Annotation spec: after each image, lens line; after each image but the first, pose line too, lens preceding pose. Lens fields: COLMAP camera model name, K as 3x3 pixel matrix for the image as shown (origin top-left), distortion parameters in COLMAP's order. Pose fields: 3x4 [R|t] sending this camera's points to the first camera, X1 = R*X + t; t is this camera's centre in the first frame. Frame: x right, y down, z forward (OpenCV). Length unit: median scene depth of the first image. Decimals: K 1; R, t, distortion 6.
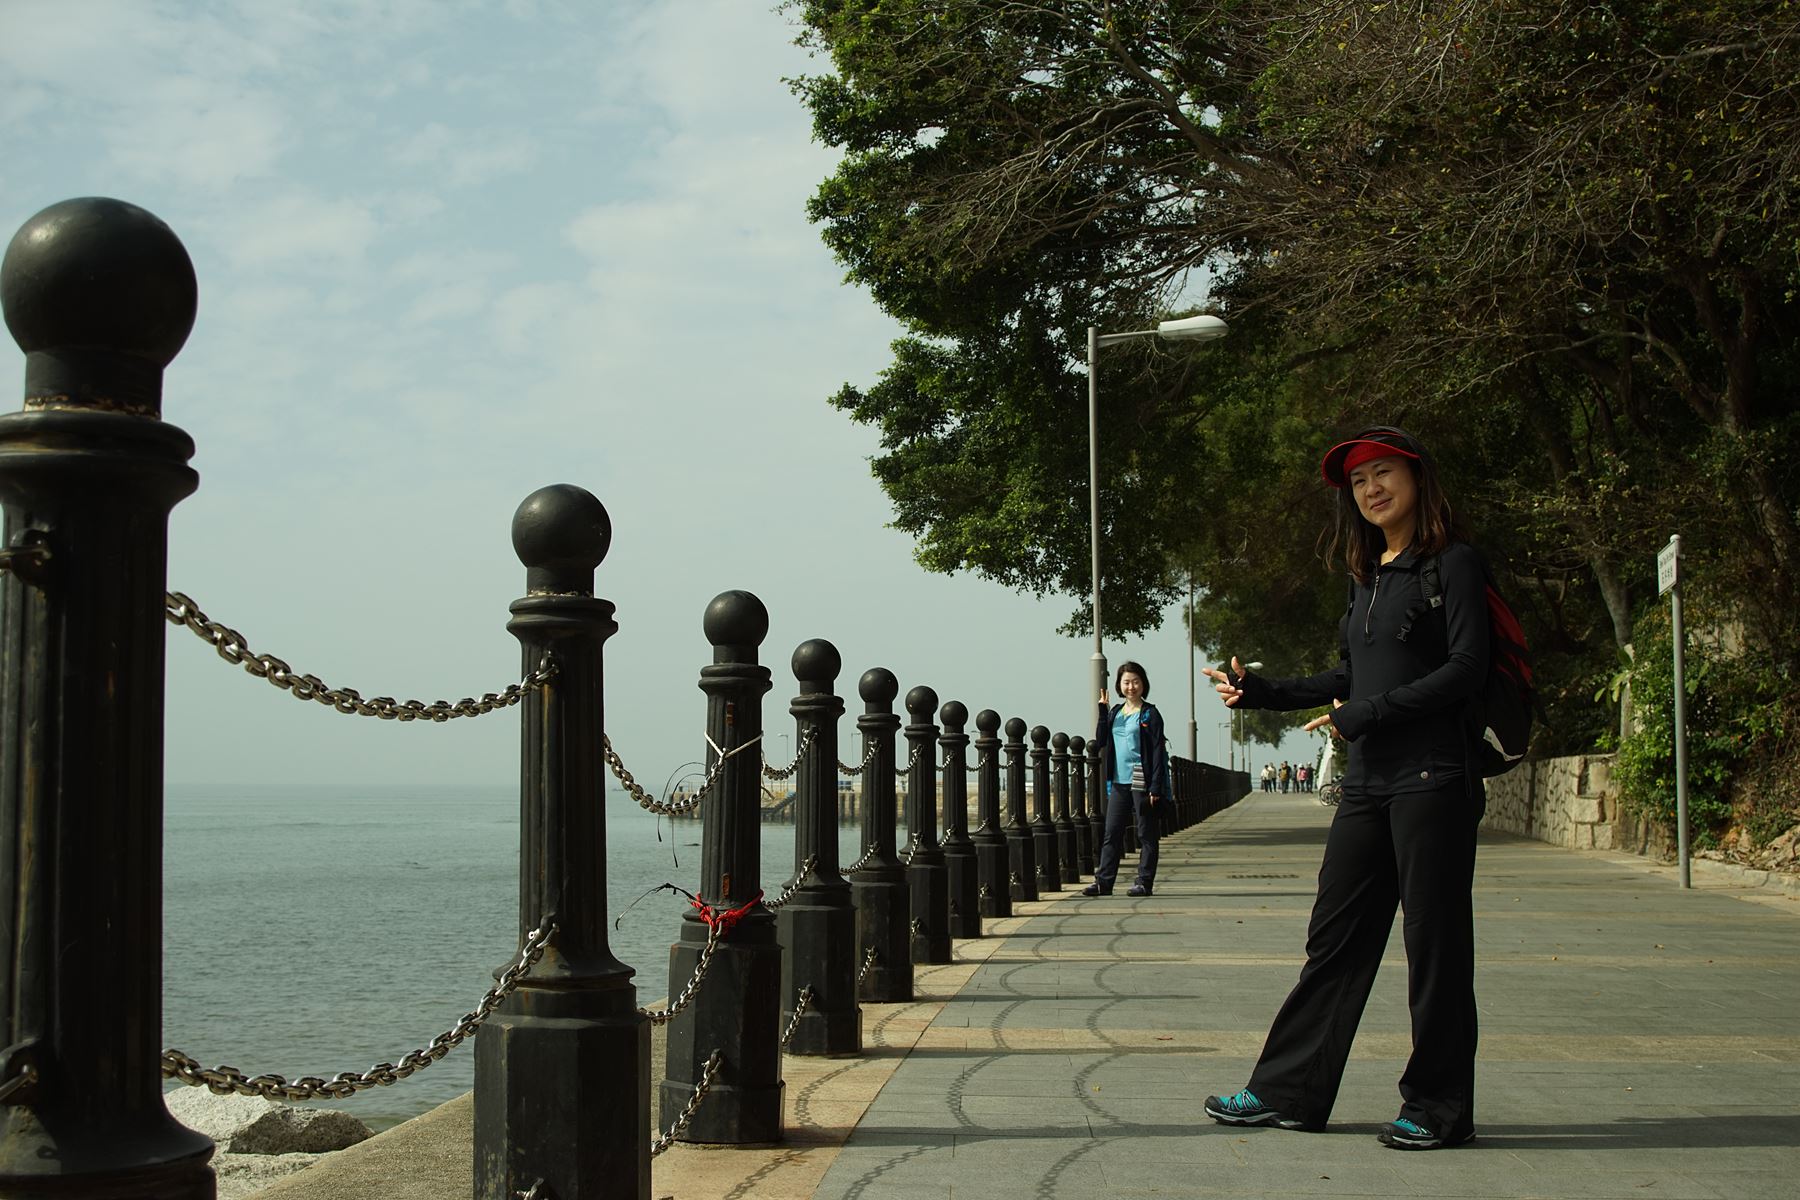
lens RADIAL K [[1910.9, 0, 899.1], [0, 1910.9, 561.0], [0, 0, 1]] dist [-0.068330, 0.002130]
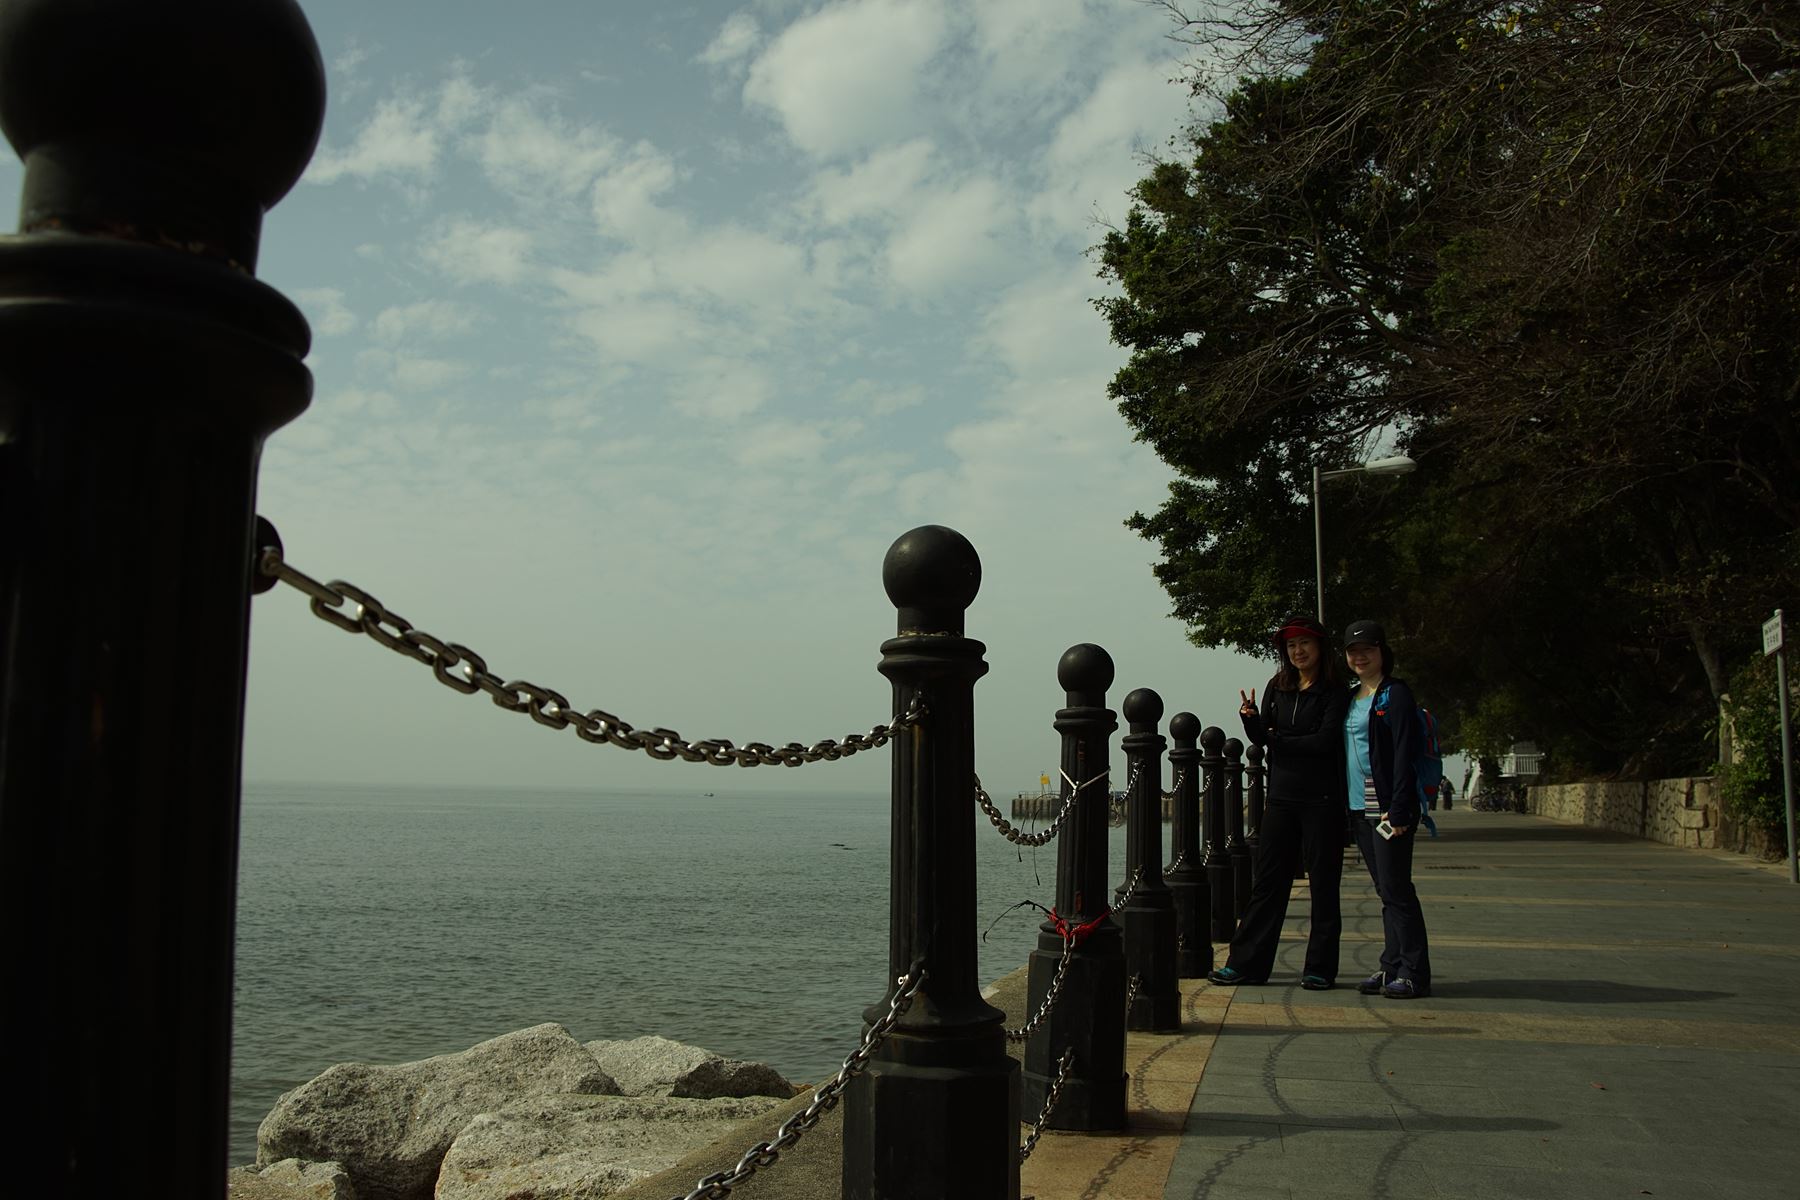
lens RADIAL K [[2525.8, 0, 900.0], [0, 2525.8, 600.0], [0, 0, 1]] dist [-0.593795, 1.248249]
pose [[0.982927, -0.002186, -0.183981, 0.124306], [0.004817, 0.999892, 0.013855, -0.048145], [0.183931, -0.014505, 0.982832, -0.753998]]
